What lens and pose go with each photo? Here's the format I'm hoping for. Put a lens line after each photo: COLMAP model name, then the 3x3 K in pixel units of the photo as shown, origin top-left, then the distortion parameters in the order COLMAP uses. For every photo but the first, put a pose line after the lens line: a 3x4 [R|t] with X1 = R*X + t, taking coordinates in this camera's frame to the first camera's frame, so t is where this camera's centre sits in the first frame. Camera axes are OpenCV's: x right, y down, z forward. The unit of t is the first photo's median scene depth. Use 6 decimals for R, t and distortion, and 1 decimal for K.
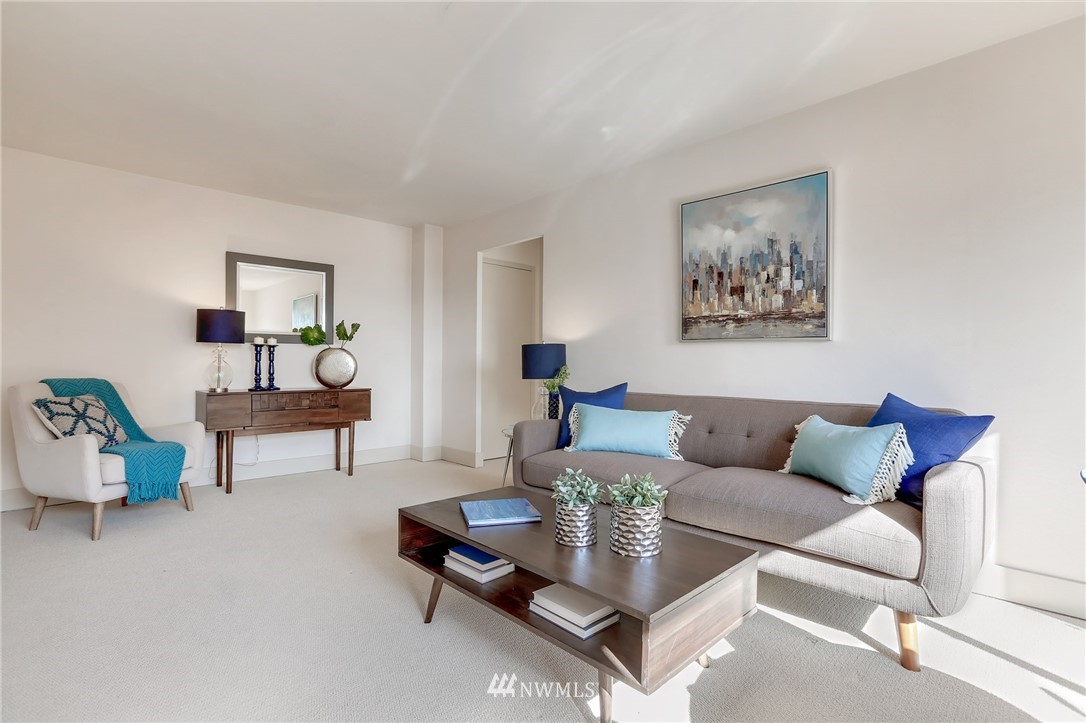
lens RADIAL K [[504.1, 0, 550.4], [0, 504.1, 362.6], [0, 0, 1]] dist [-0.045789, 0.014361]
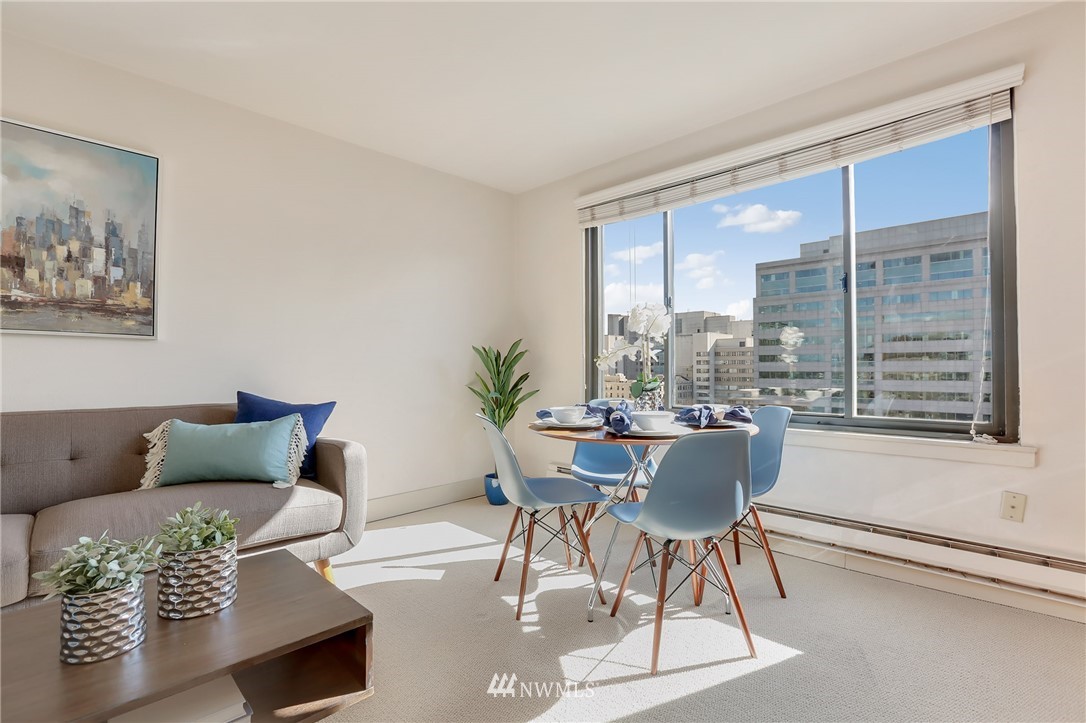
lens RADIAL K [[493.9, 0, 544.4], [0, 493.9, 363.9], [0, 0, 1]] dist [-0.032459, 0.004020]
pose [[-0.029204, 0.000977, 0.999573, -0.323158], [-0.001802, 0.999998, -0.001030, 0.000174], [-0.999572, -0.001831, -0.029202, 0.262467]]
